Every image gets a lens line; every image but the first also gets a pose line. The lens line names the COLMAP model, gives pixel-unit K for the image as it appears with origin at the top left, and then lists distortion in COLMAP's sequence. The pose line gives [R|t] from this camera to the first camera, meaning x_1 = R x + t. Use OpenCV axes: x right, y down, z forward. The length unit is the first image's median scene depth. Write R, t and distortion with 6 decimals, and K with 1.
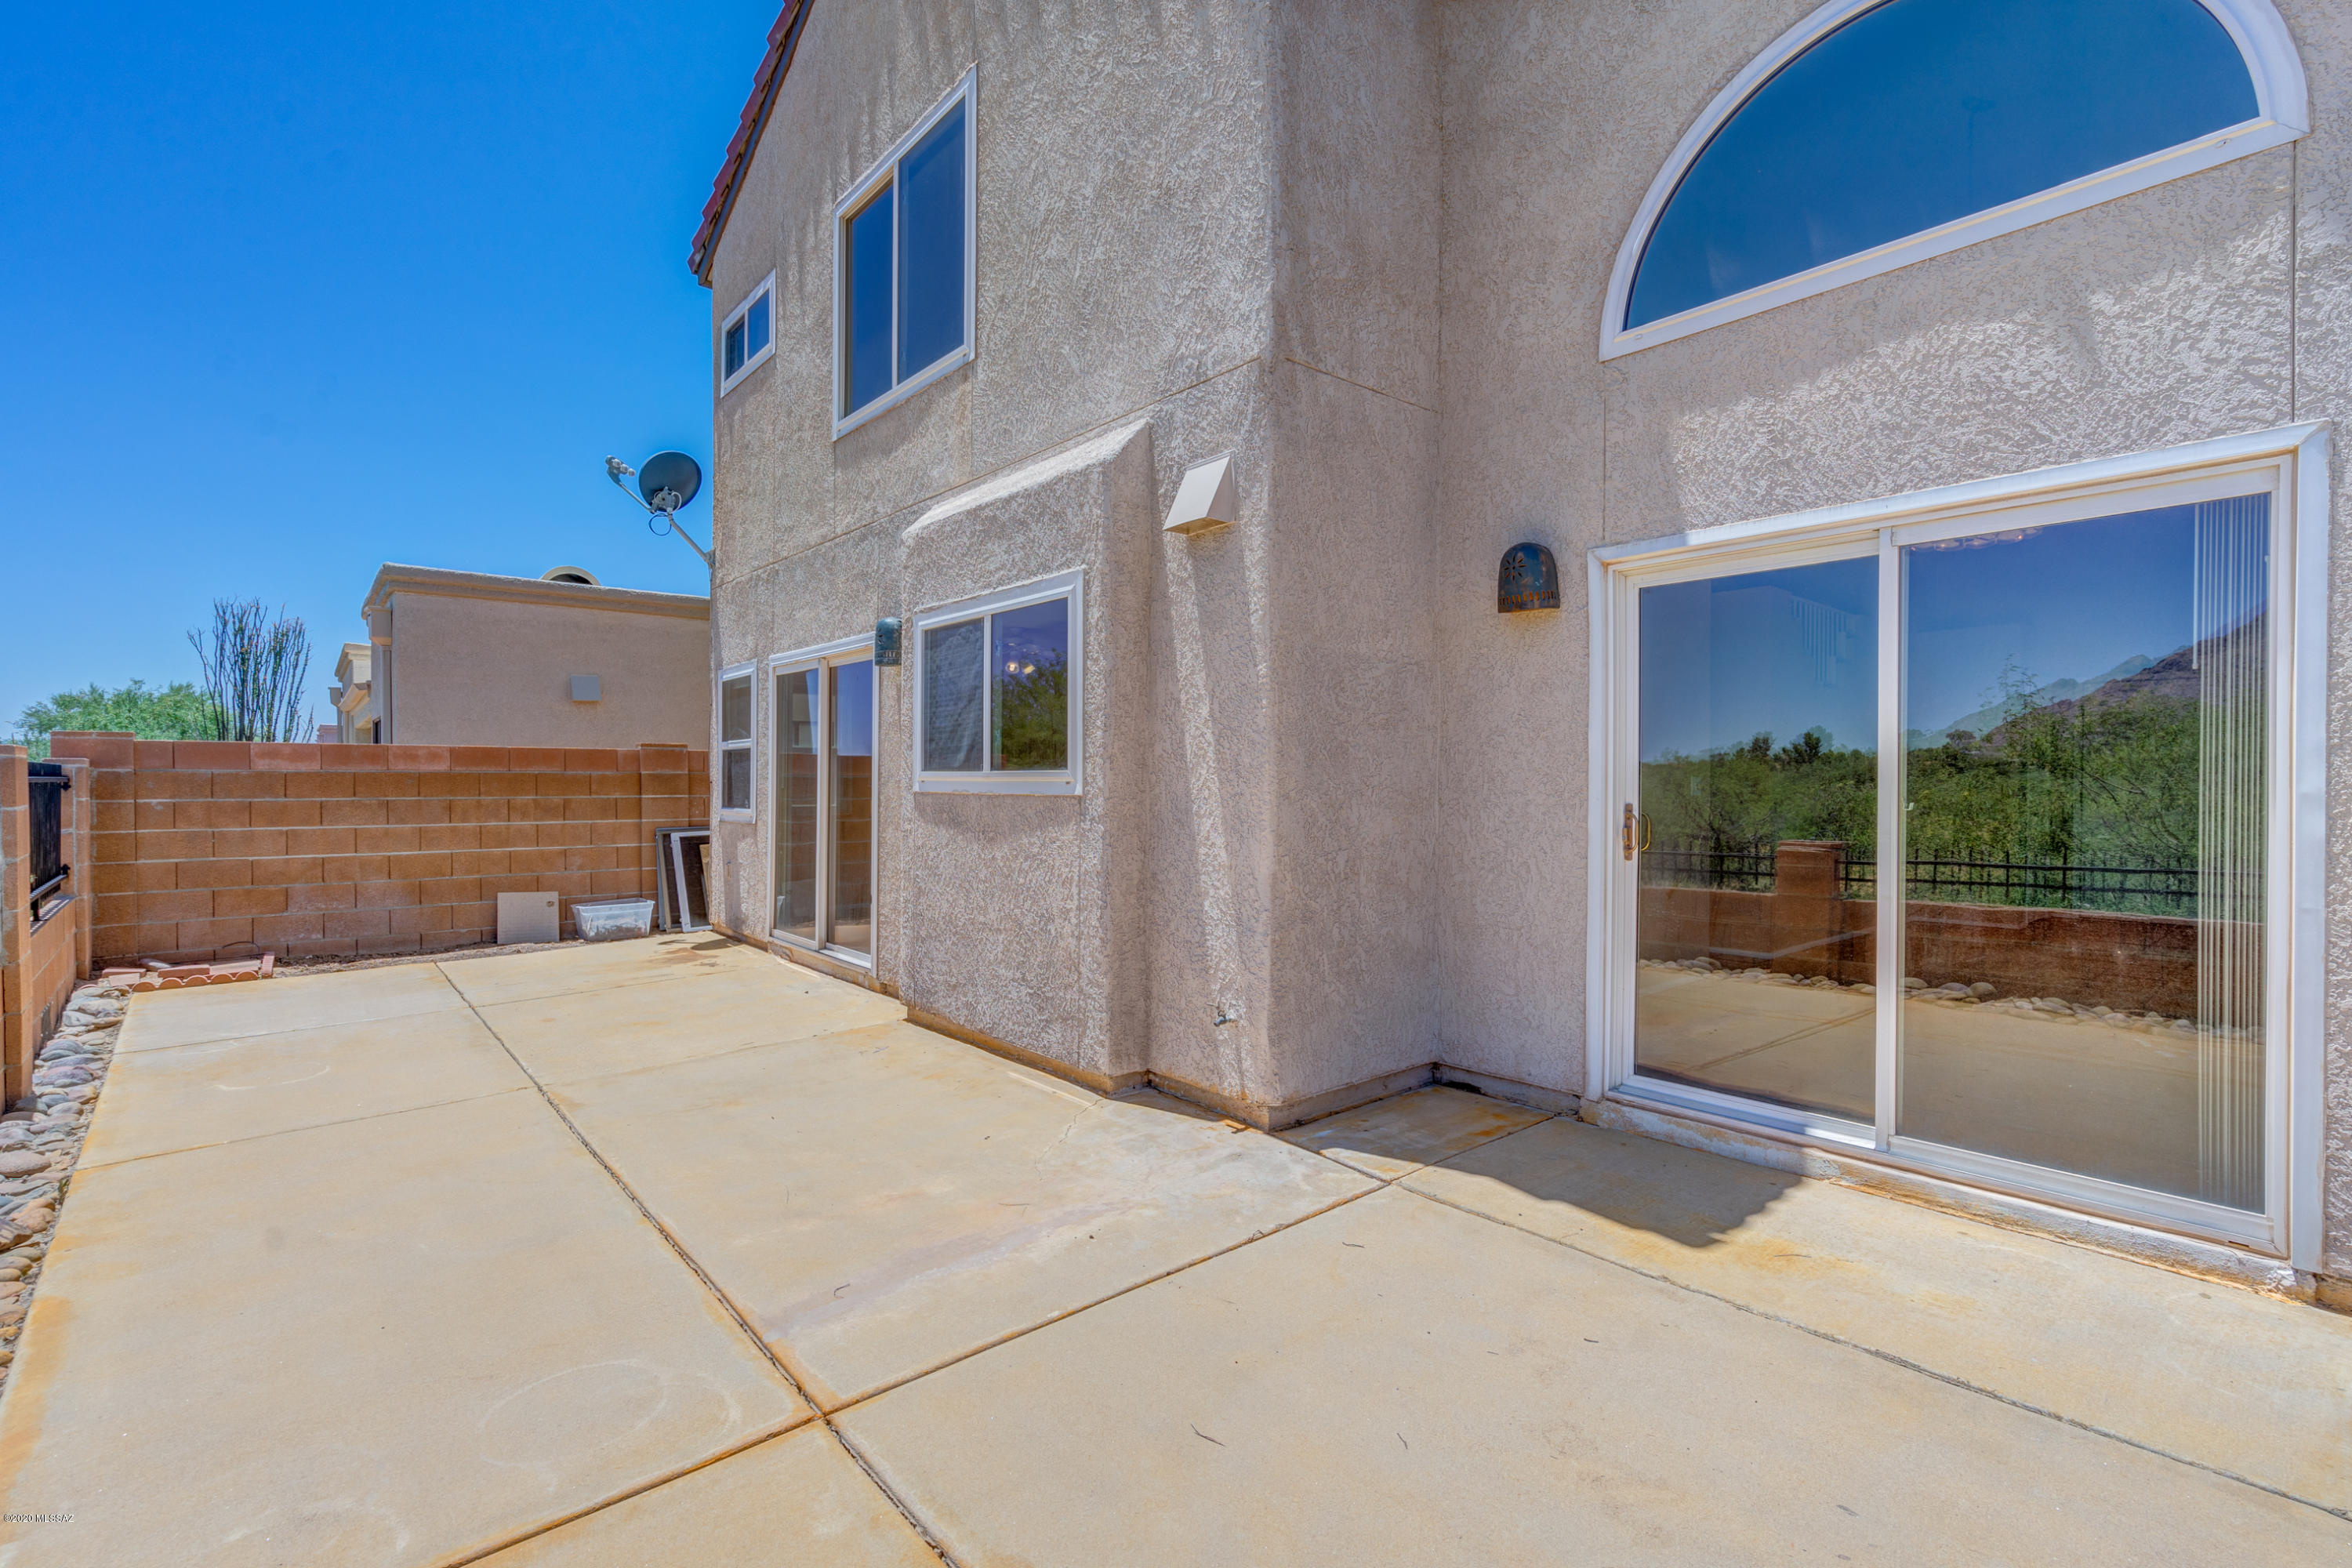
lens RADIAL K [[1079.4, 0, 1177.6], [0, 1079.4, 791.3], [0, 0, 1]] dist [-0.006592, 0.001931]
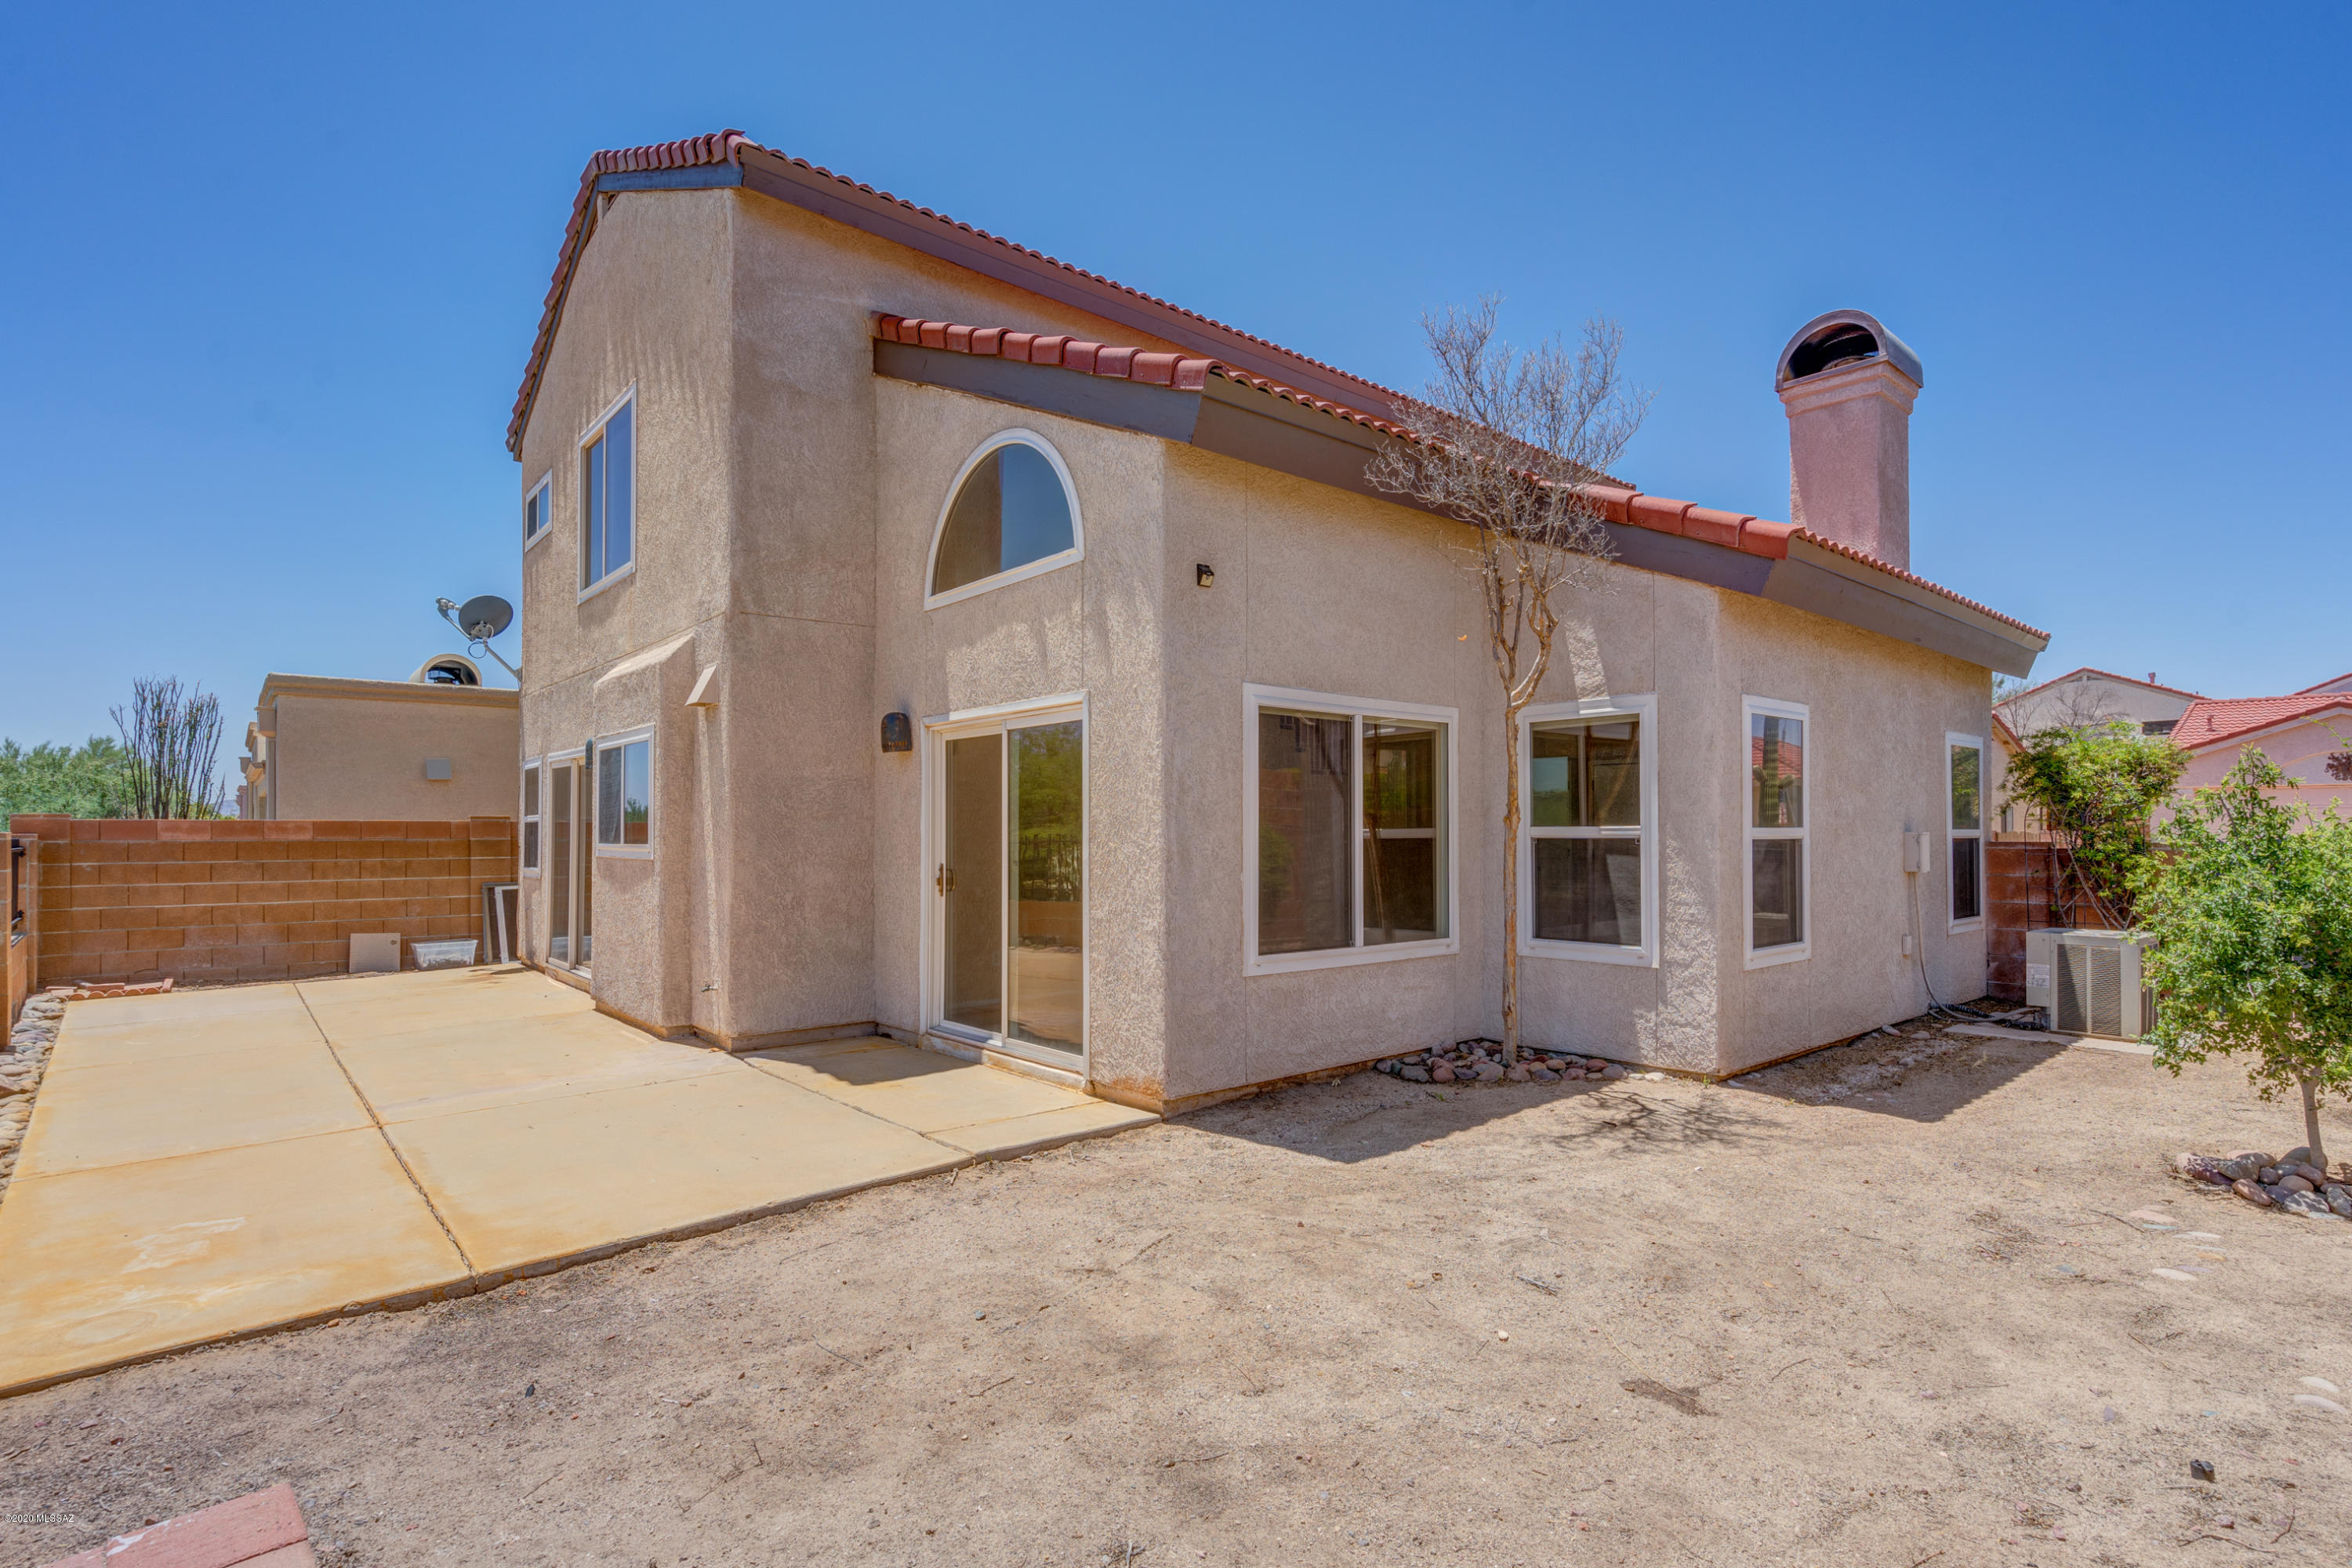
lens RADIAL K [[1147.0, 0, 1167.2], [0, 1147.0, 825.1], [0, 0, 1]] dist [0.001757, 0.000811]
pose [[0.999990, -0.004405, 0.001064, 0.563470], [0.004422, 0.999843, -0.017164, -0.012789], [-0.000988, 0.017168, 0.999852, -0.618421]]
